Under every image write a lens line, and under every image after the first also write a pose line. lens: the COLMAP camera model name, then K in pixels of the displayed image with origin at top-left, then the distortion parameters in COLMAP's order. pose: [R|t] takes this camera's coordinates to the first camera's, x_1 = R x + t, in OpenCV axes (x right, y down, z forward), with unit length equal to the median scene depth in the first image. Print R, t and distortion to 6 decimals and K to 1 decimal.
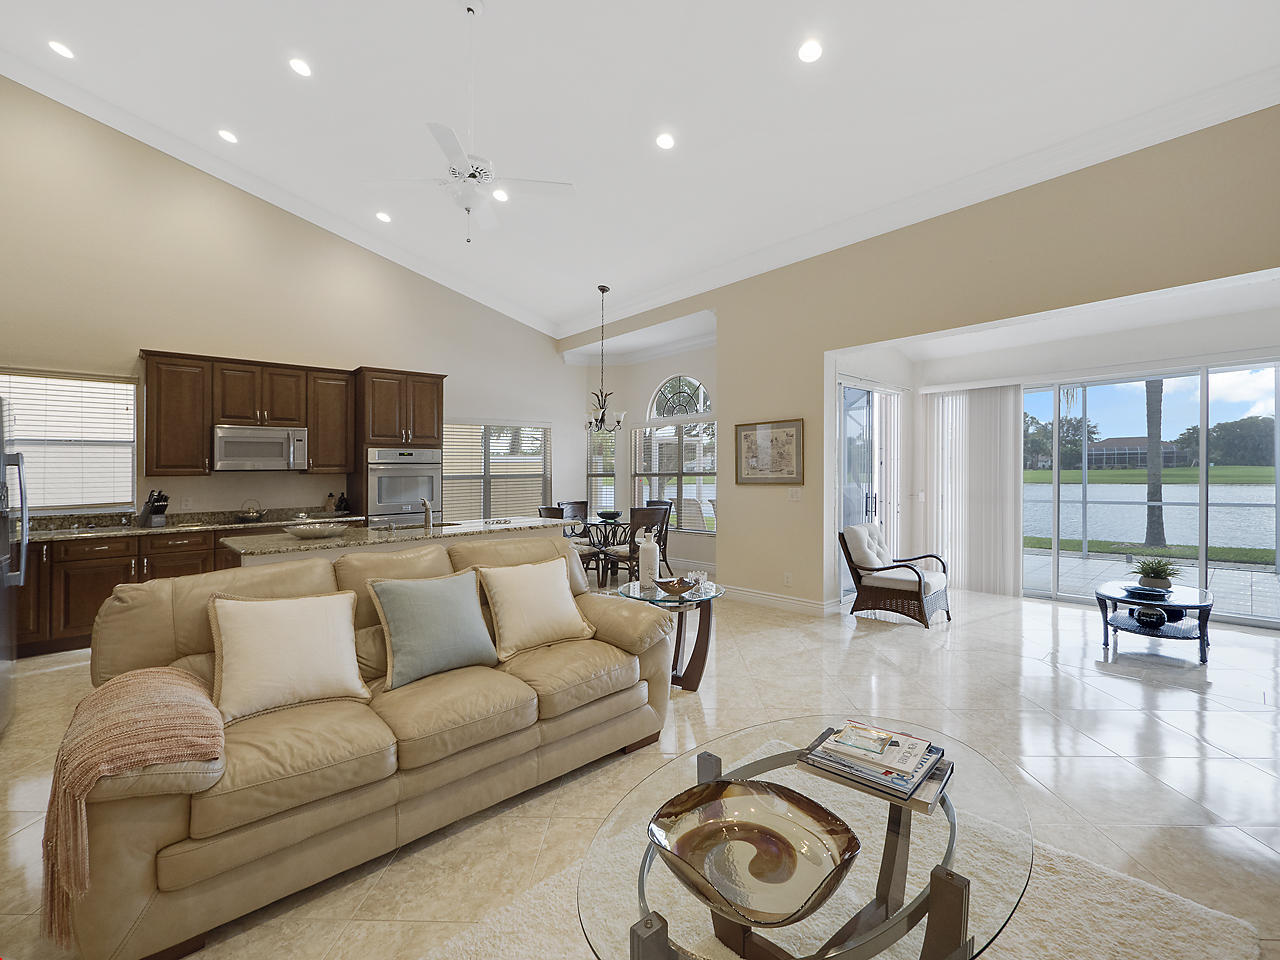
lens RADIAL K [[552.1, 0, 640.0], [0, 552.1, 480.0], [0, 0, 1]] dist [-0.000704, -0.000202]
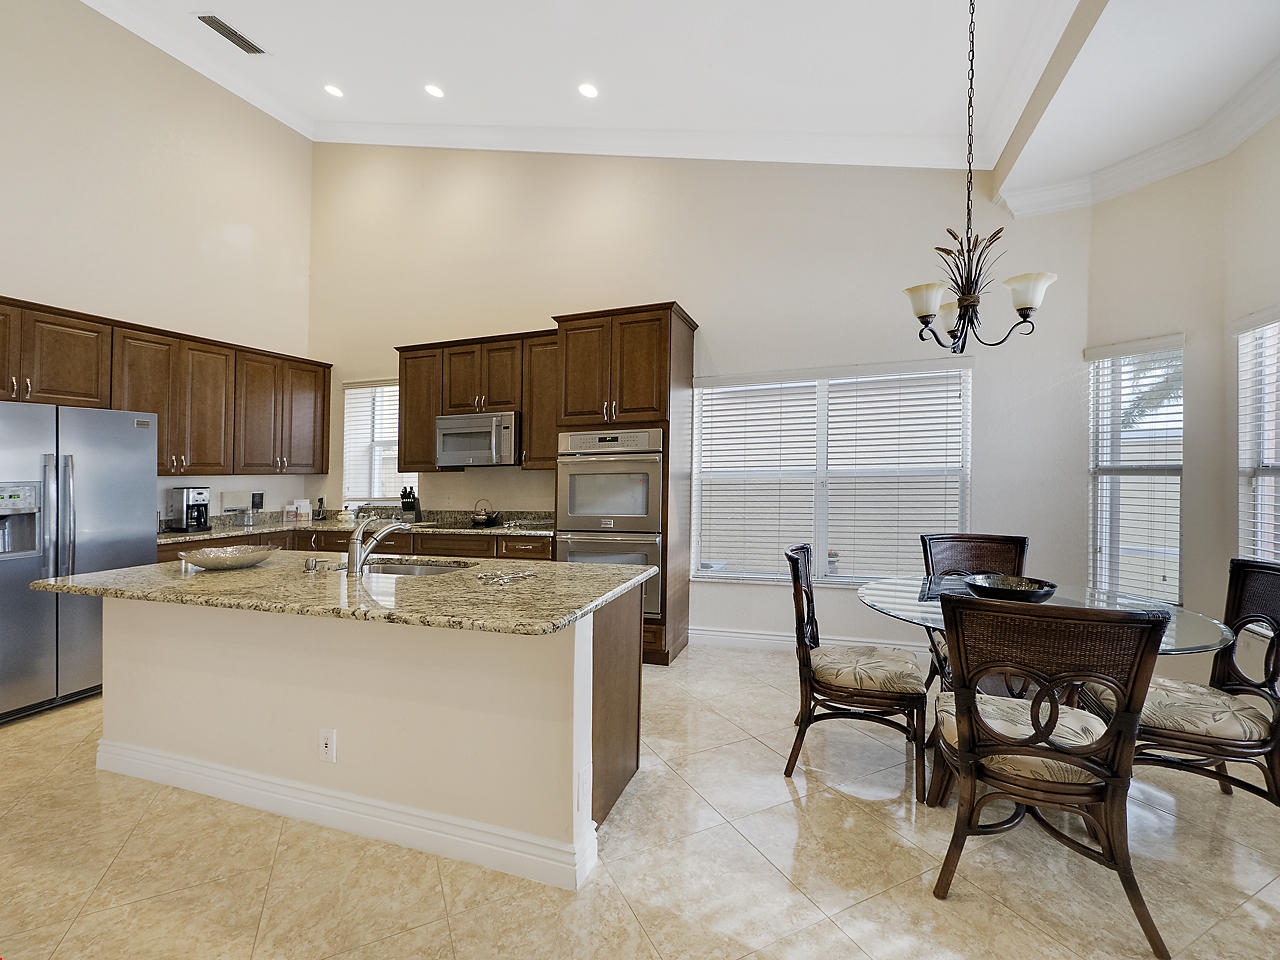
lens RADIAL K [[552.1, 0, 640.0], [0, 552.1, 480.0], [0, 0, 1]] dist [-0.000704, -0.000202]
pose [[0.489469, 0.020059, -0.871790, 0.160924], [0.005015, 0.999654, 0.025816, -0.016238], [0.872006, -0.017008, 0.489199, 0.740951]]
